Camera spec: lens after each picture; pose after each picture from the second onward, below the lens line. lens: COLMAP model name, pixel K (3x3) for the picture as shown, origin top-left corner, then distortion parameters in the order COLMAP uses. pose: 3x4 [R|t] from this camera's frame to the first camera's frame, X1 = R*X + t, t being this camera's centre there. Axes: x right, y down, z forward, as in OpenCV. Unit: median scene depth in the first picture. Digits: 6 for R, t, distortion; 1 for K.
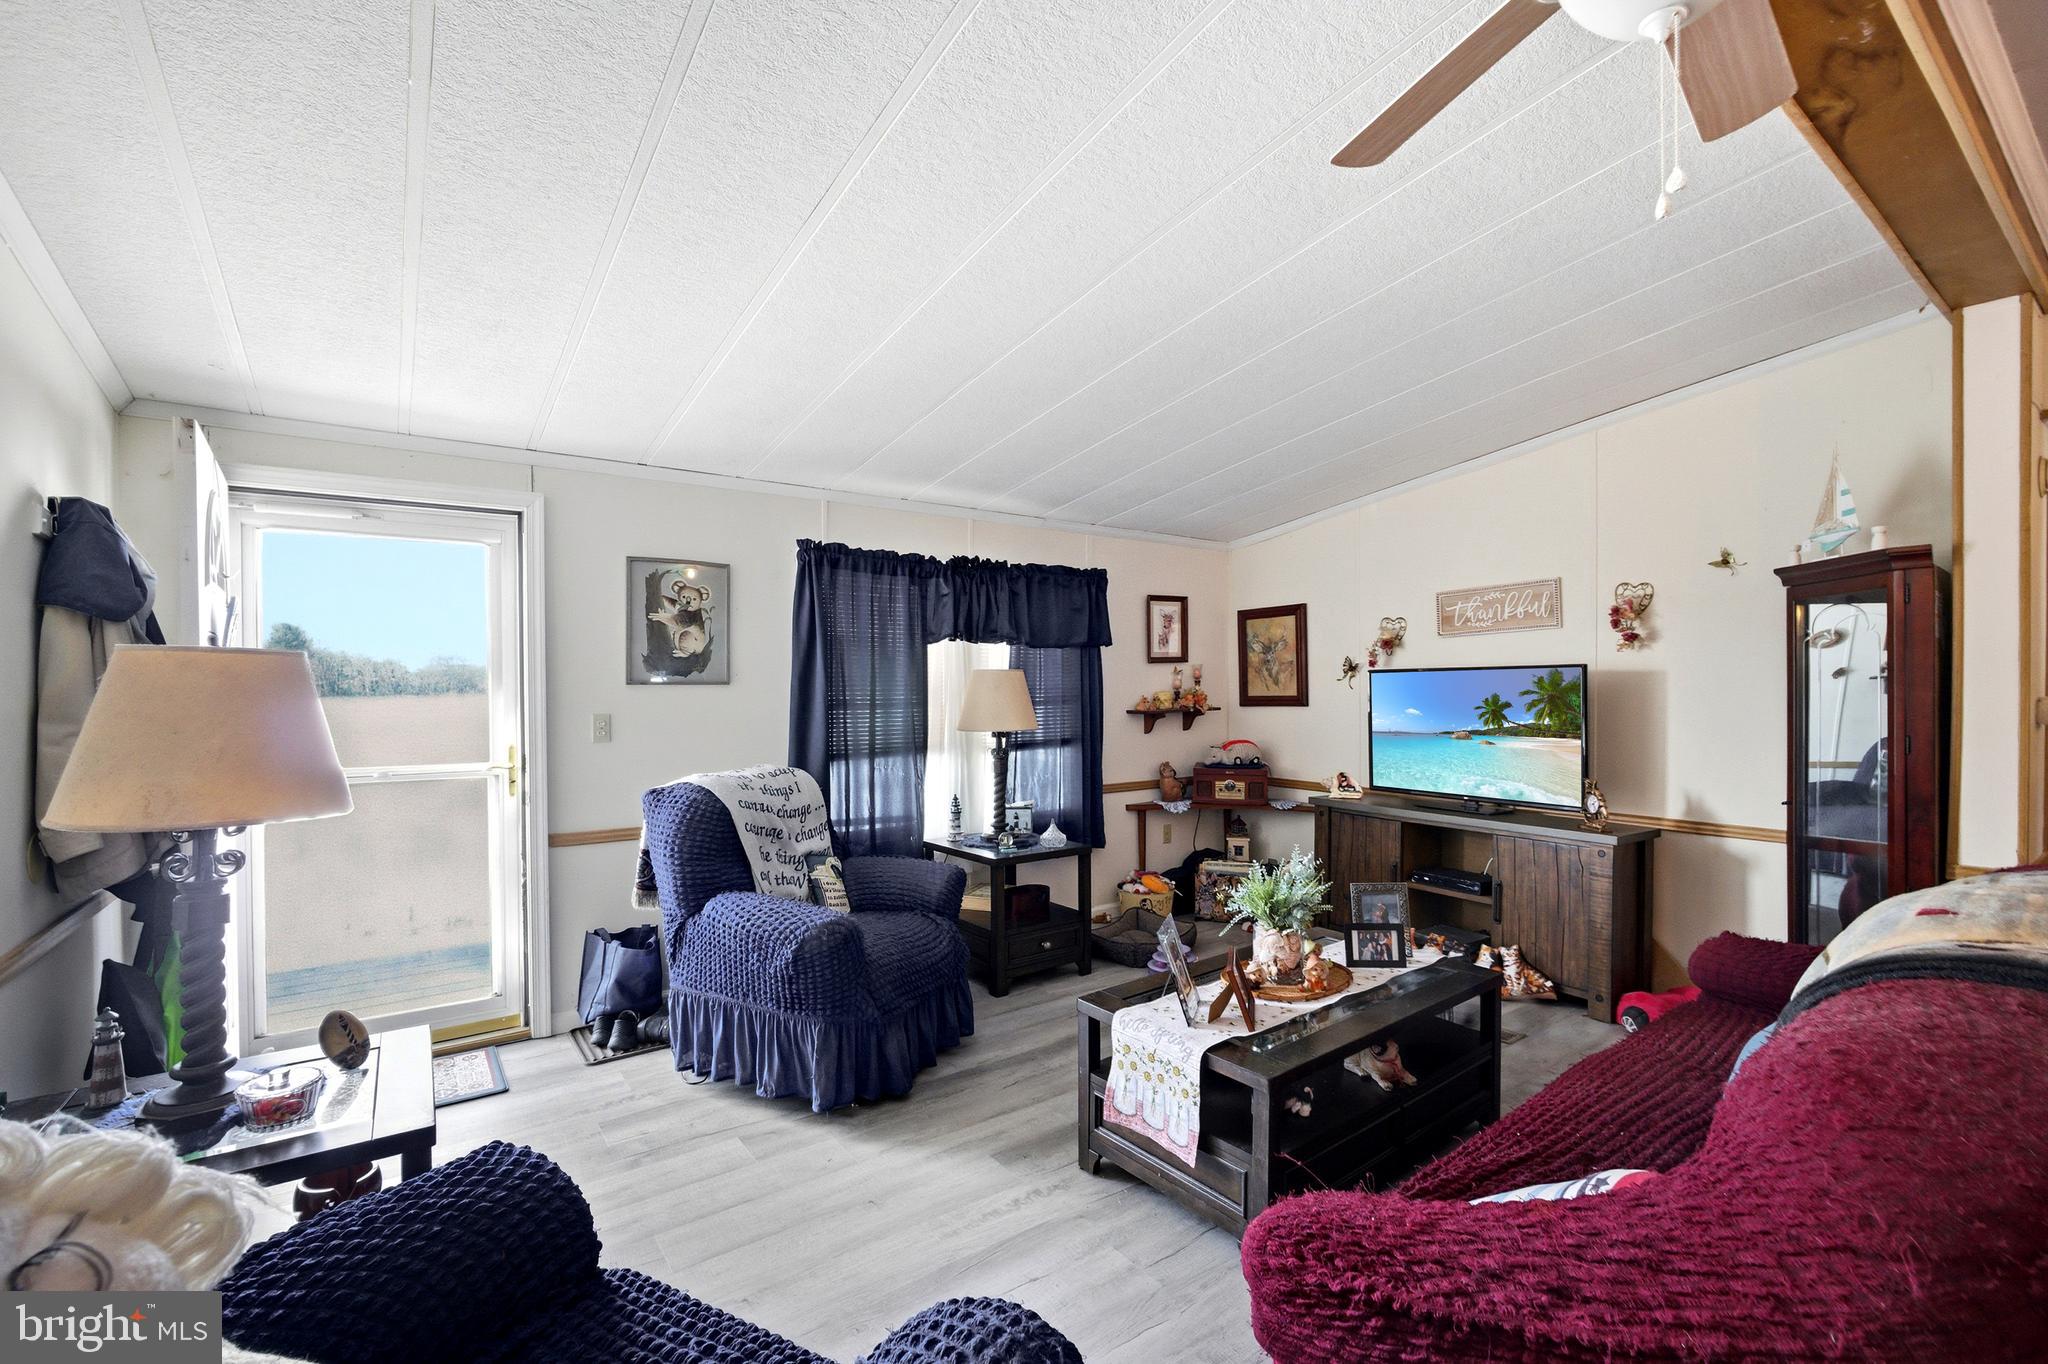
lens RADIAL K [[879.0, 0, 1024.6], [0, 879.0, 686.9], [0, 0, 1]] dist [-0.001083, 0.000441]
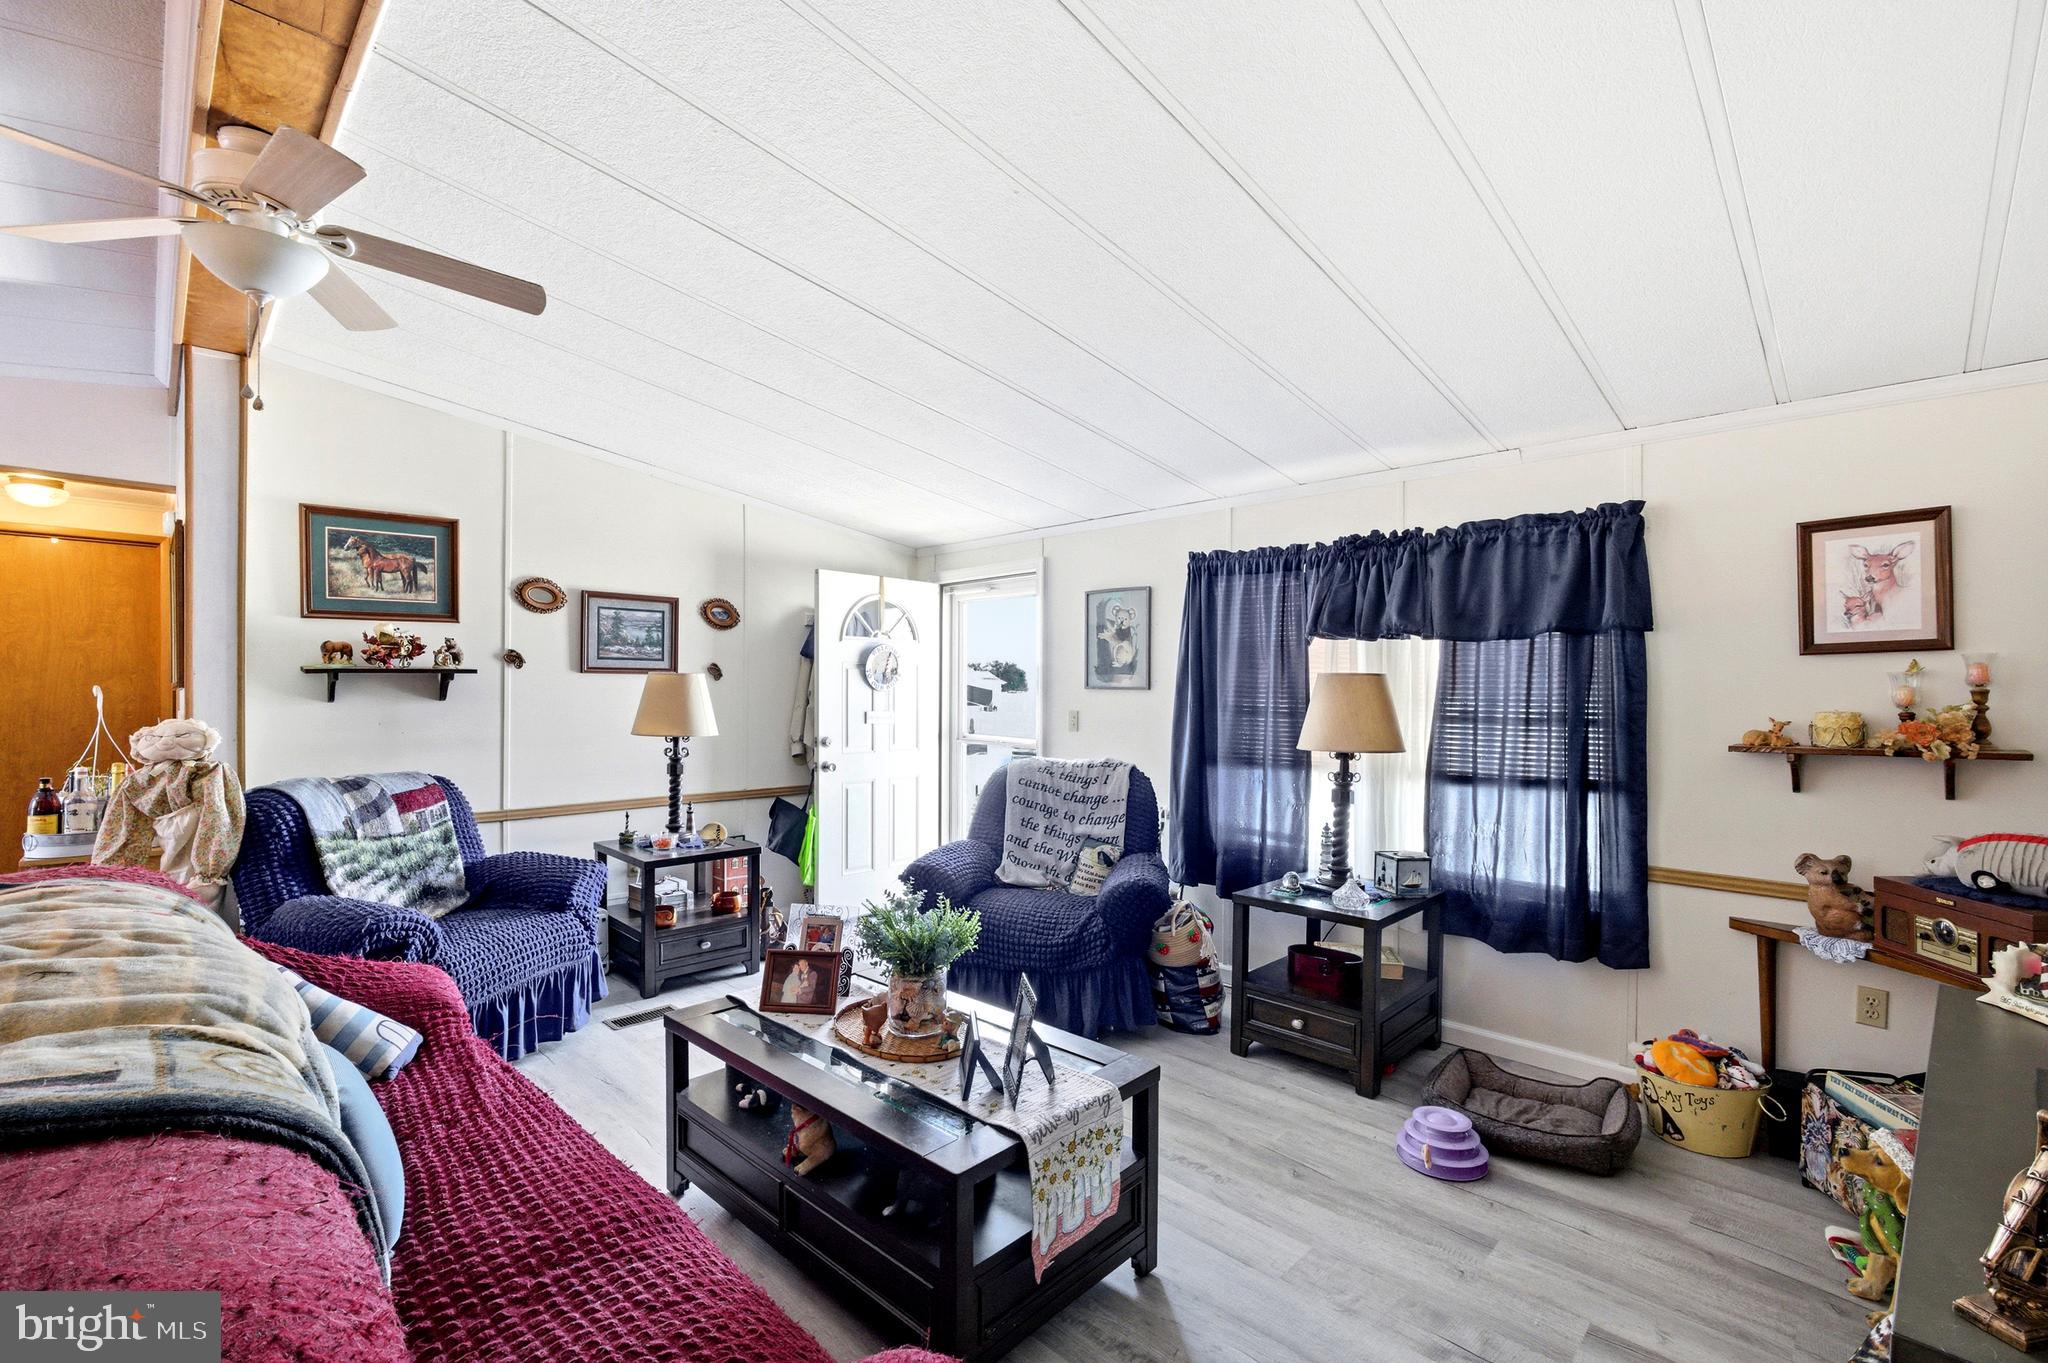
lens RADIAL K [[879.0, 0, 1024.6], [0, 879.0, 686.4], [0, 0, 1]] dist [-0.001083, 0.000441]
pose [[0.173822, 0.004582, -0.984766, 0.659366], [-0.009210, 0.999953, 0.003027, -0.007266], [0.984734, 0.008544, 0.173856, 0.537191]]
